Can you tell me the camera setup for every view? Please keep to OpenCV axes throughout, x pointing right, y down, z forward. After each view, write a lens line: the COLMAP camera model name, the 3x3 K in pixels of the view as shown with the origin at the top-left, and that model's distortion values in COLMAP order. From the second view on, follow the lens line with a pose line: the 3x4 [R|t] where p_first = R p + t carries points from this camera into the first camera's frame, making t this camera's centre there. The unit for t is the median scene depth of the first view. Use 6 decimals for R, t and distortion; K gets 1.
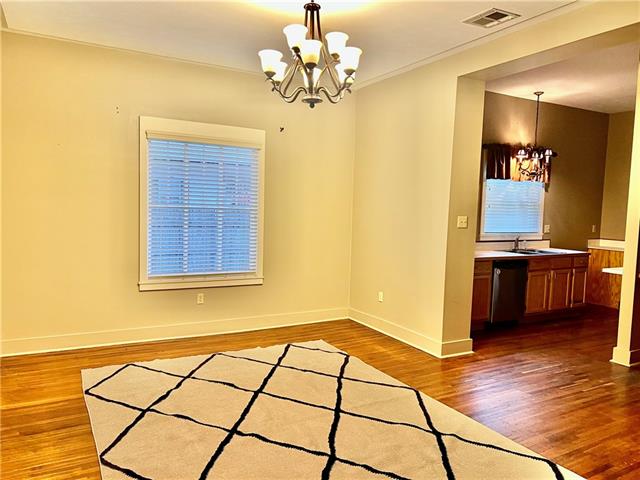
lens RADIAL K [[478.7, 0, 320.0], [0, 478.7, 240.0], [0, 0, 1]] dist [0.045683, -0.053743]
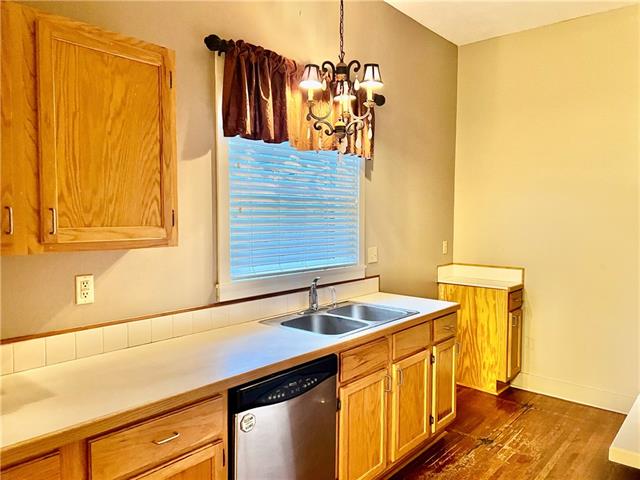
lens RADIAL K [[478.7, 0, 320.0], [0, 478.7, 240.0], [0, 0, 1]] dist [0.045683, -0.053743]
pose [[0.936419, -0.041792, 0.348387, 0.278769], [0.049079, 0.998721, -0.012112, -0.038217], [-0.347435, 0.028440, 0.937273, 0.622928]]
